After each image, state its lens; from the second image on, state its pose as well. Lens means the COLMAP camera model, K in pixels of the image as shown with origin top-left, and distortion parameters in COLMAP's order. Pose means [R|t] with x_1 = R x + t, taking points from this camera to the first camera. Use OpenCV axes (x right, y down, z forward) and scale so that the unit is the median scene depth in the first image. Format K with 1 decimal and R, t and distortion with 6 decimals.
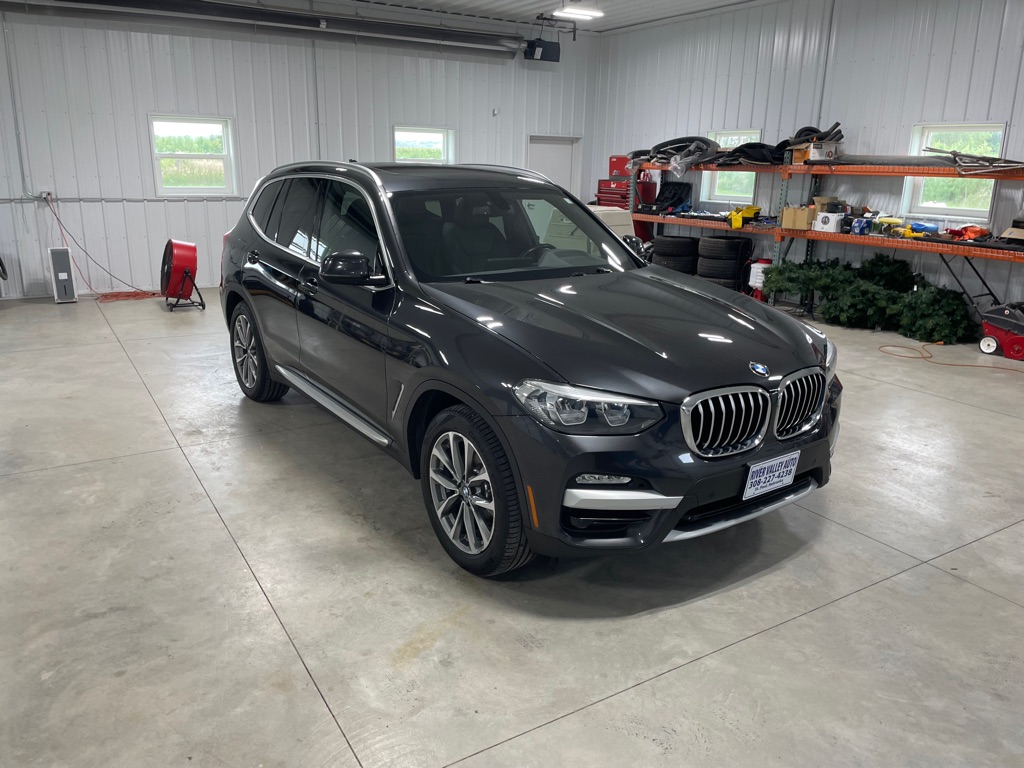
lens RADIAL K [[781.5, 0, 504.2], [0, 781.5, 373.3], [0, 0, 1]] dist [0.090288, -0.119941]
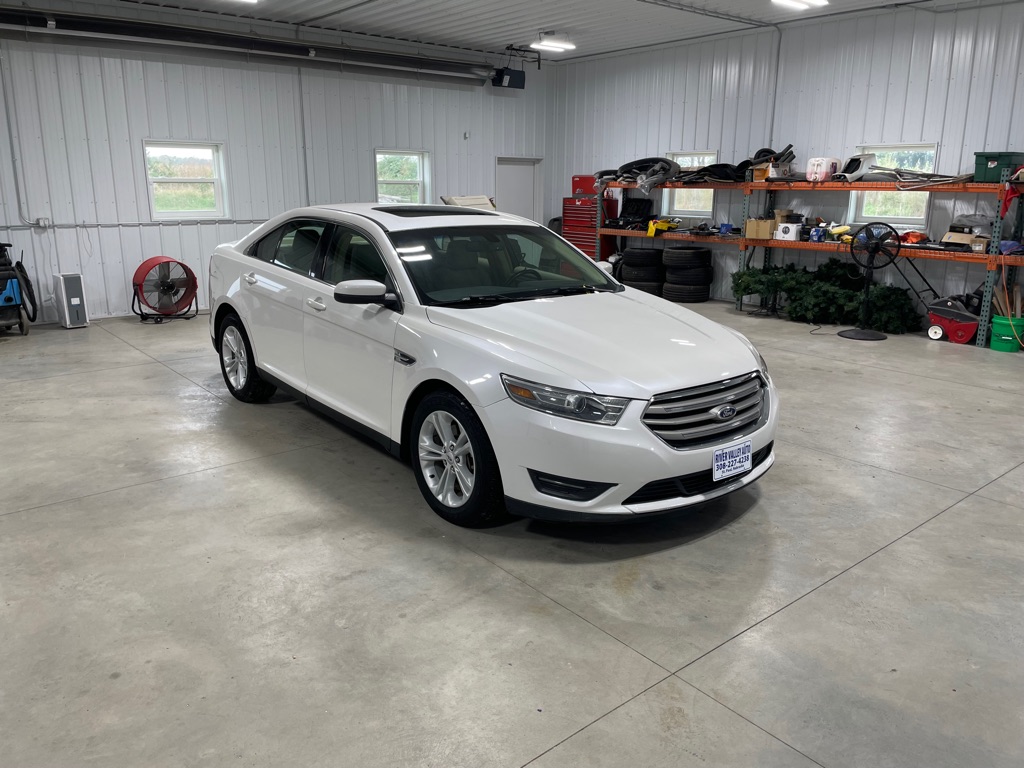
lens RADIAL K [[781.5, 0, 517.0], [0, 781.5, 373.8], [0, 0, 1]] dist [0.090288, -0.119941]
pose [[0.989312, -0.046335, 0.138257, -0.141598], [0.049323, 0.998616, -0.018265, 0.013833], [-0.137220, 0.024889, 0.990228, -0.063260]]
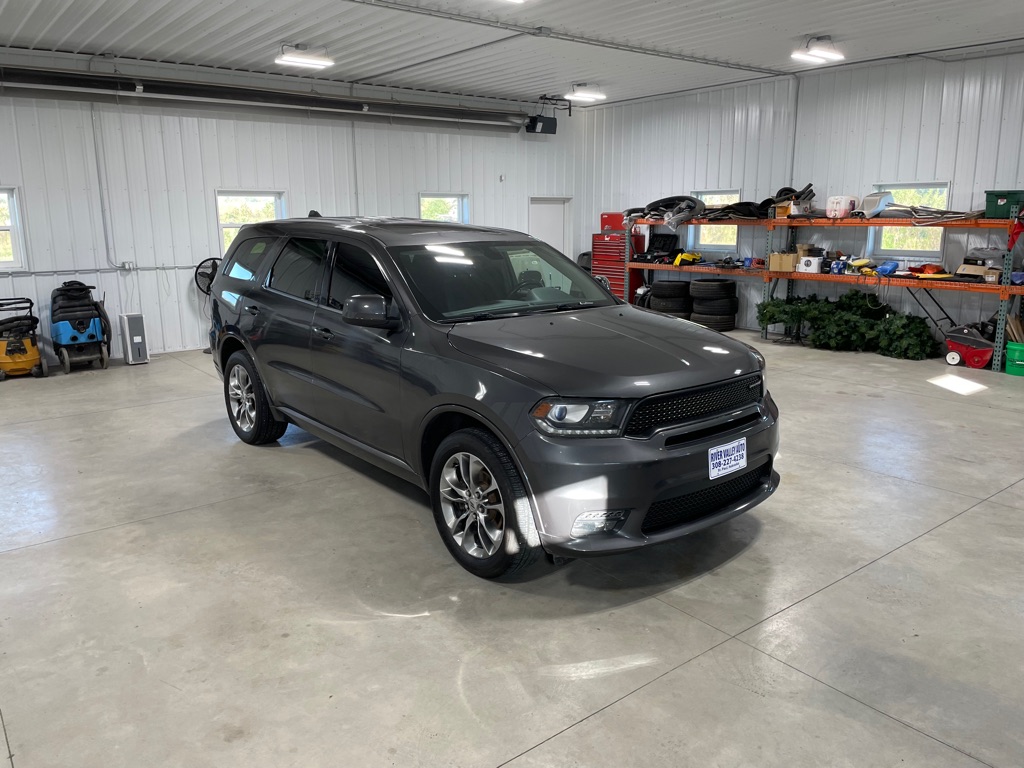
lens RADIAL K [[781.5, 0, 505.6], [0, 781.5, 373.9], [0, 0, 1]] dist [0.090288, -0.119941]
pose [[0.993171, -0.048527, 0.106093, -0.188523], [0.054789, 0.996874, -0.056928, 0.018269], [-0.102999, 0.062352, 0.992725, -0.139539]]
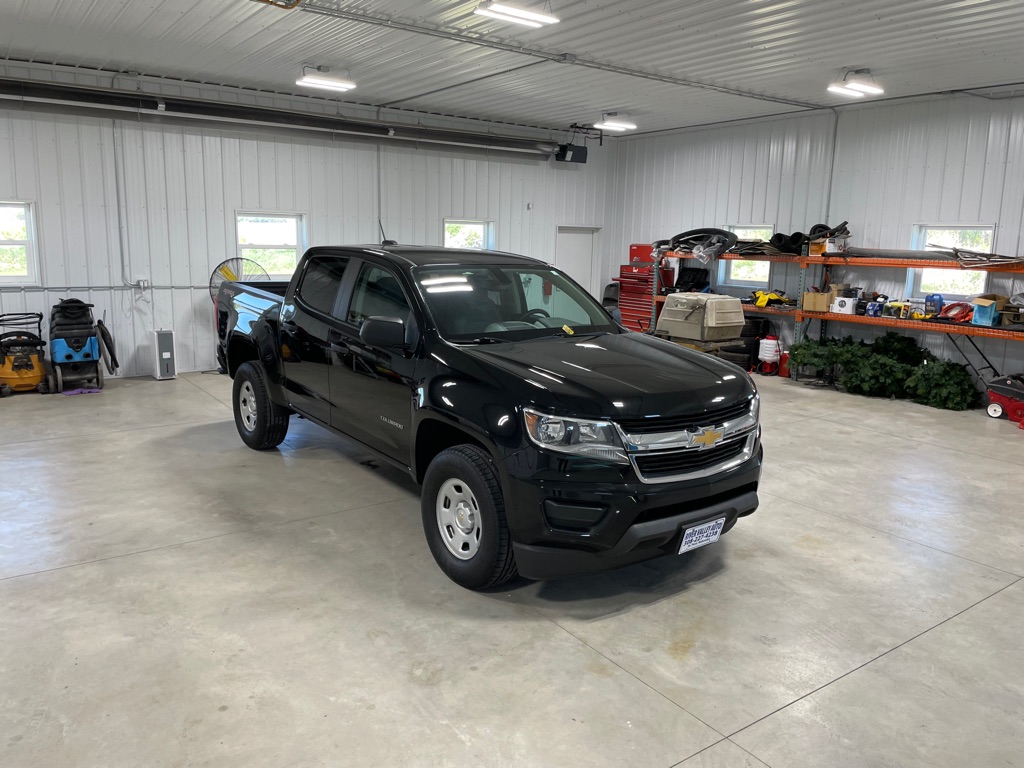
lens RADIAL K [[781.5, 0, 512.0], [0, 781.5, 371.7], [0, 0, 1]] dist [0.090288, -0.119941]
pose [[0.997499, -0.008783, 0.070134, -0.156295], [0.015251, 0.995622, -0.092218, 0.004304], [-0.069017, 0.093057, 0.993266, -0.103168]]
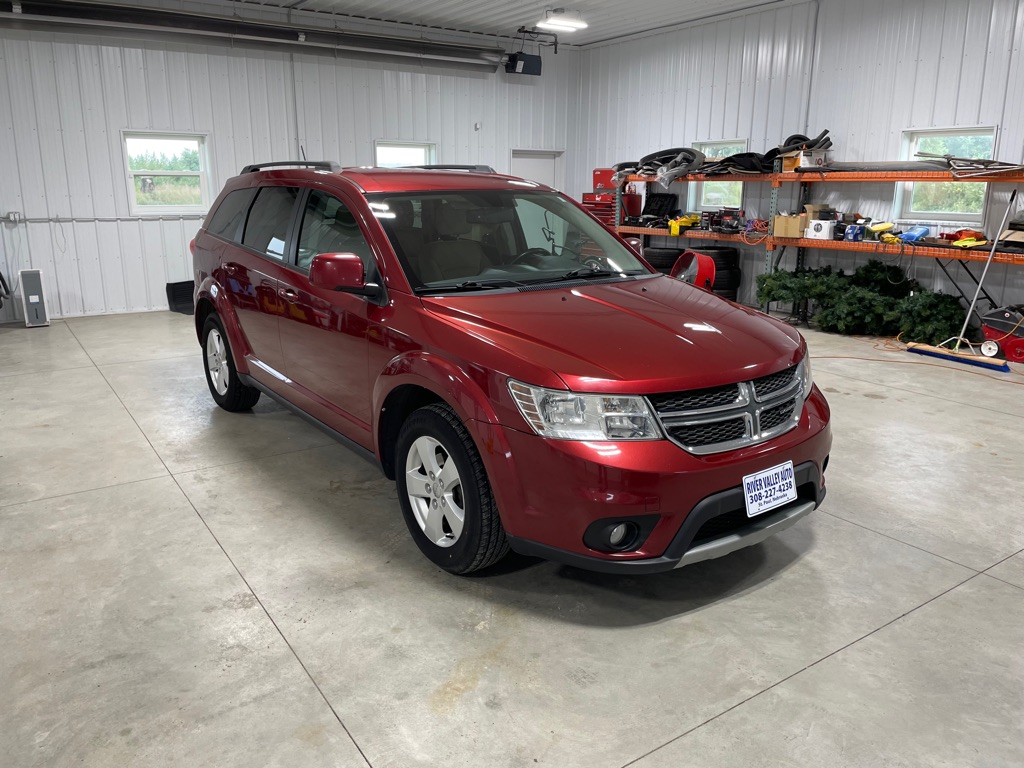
lens RADIAL K [[781.5, 0, 508.4], [0, 781.5, 373.8], [0, 0, 1]] dist [0.090288, -0.119941]
pose [[0.998908, -0.024230, 0.039937, -0.026151], [0.025202, 0.999394, -0.023999, 0.003873], [-0.039331, 0.024979, 0.998914, 0.028531]]
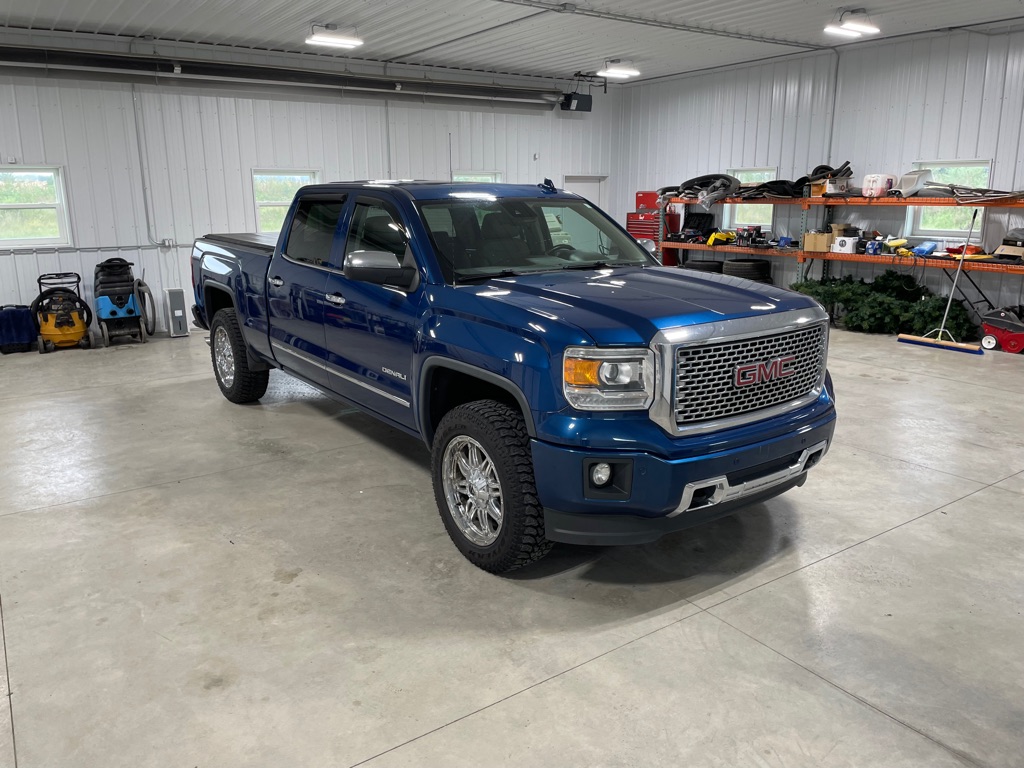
lens RADIAL K [[781.5, 0, 505.8], [0, 781.5, 373.7], [0, 0, 1]] dist [0.090288, -0.119941]
pose [[0.998439, -0.035959, 0.042746, -0.153775], [0.037440, 0.998708, -0.034373, 0.022648], [-0.041455, 0.035920, 0.998494, -0.152860]]
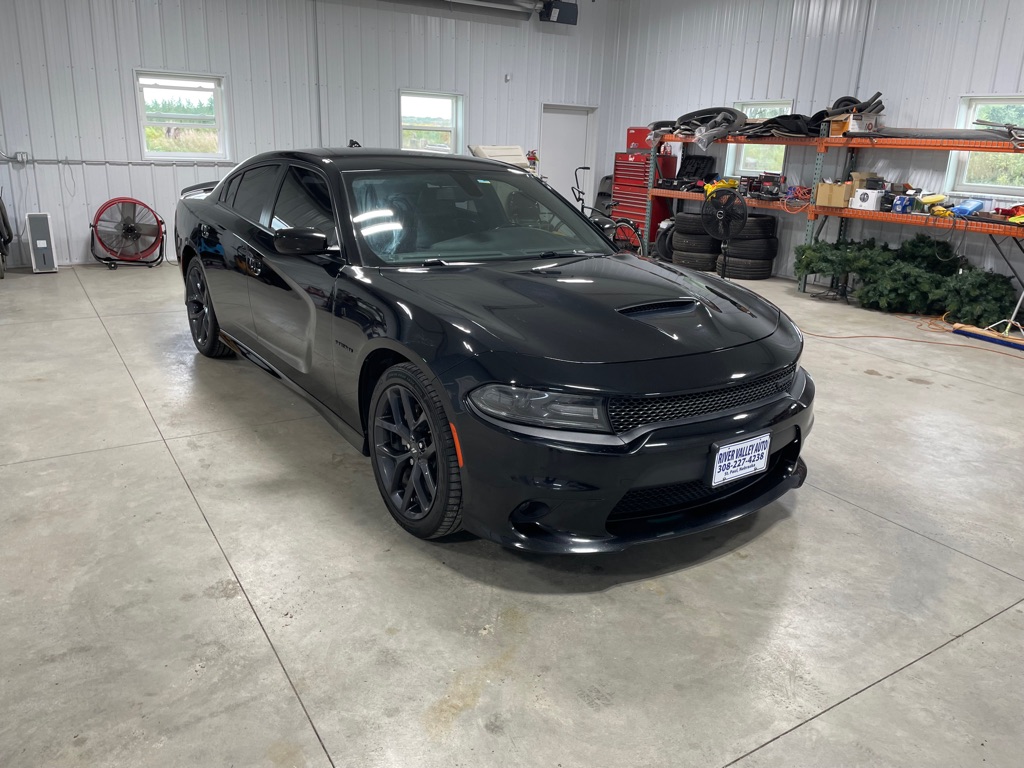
lens RADIAL K [[781.5, 0, 517.9], [0, 781.5, 374.9], [0, 0, 1]] dist [0.090288, -0.119941]
pose [[0.999657, 0.011988, 0.023276, -0.022781], [-0.012604, 0.999569, 0.026501, -0.003144], [-0.022948, -0.026785, 0.999378, 0.067029]]
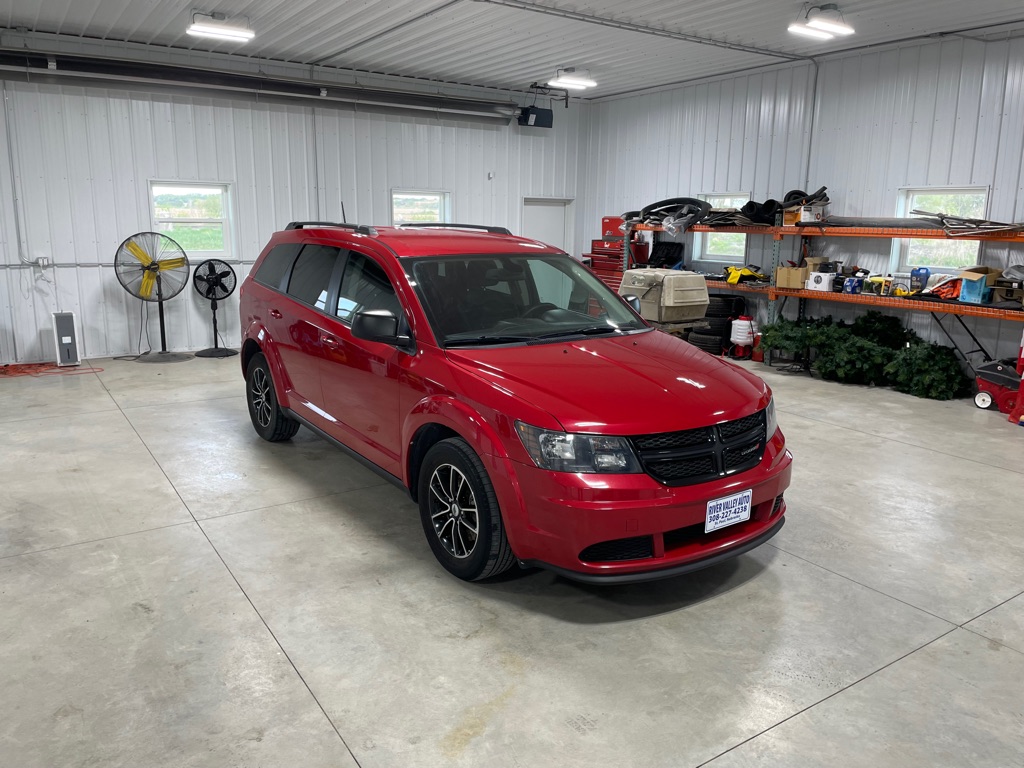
lens RADIAL K [[781.5, 0, 517.2], [0, 781.5, 374.1], [0, 0, 1]] dist [0.090288, -0.119941]
pose [[0.999169, -0.012799, 0.038701, -0.026210], [0.015317, 0.997737, -0.065473, -0.009471], [-0.037776, 0.066011, 0.997104, -0.001025]]
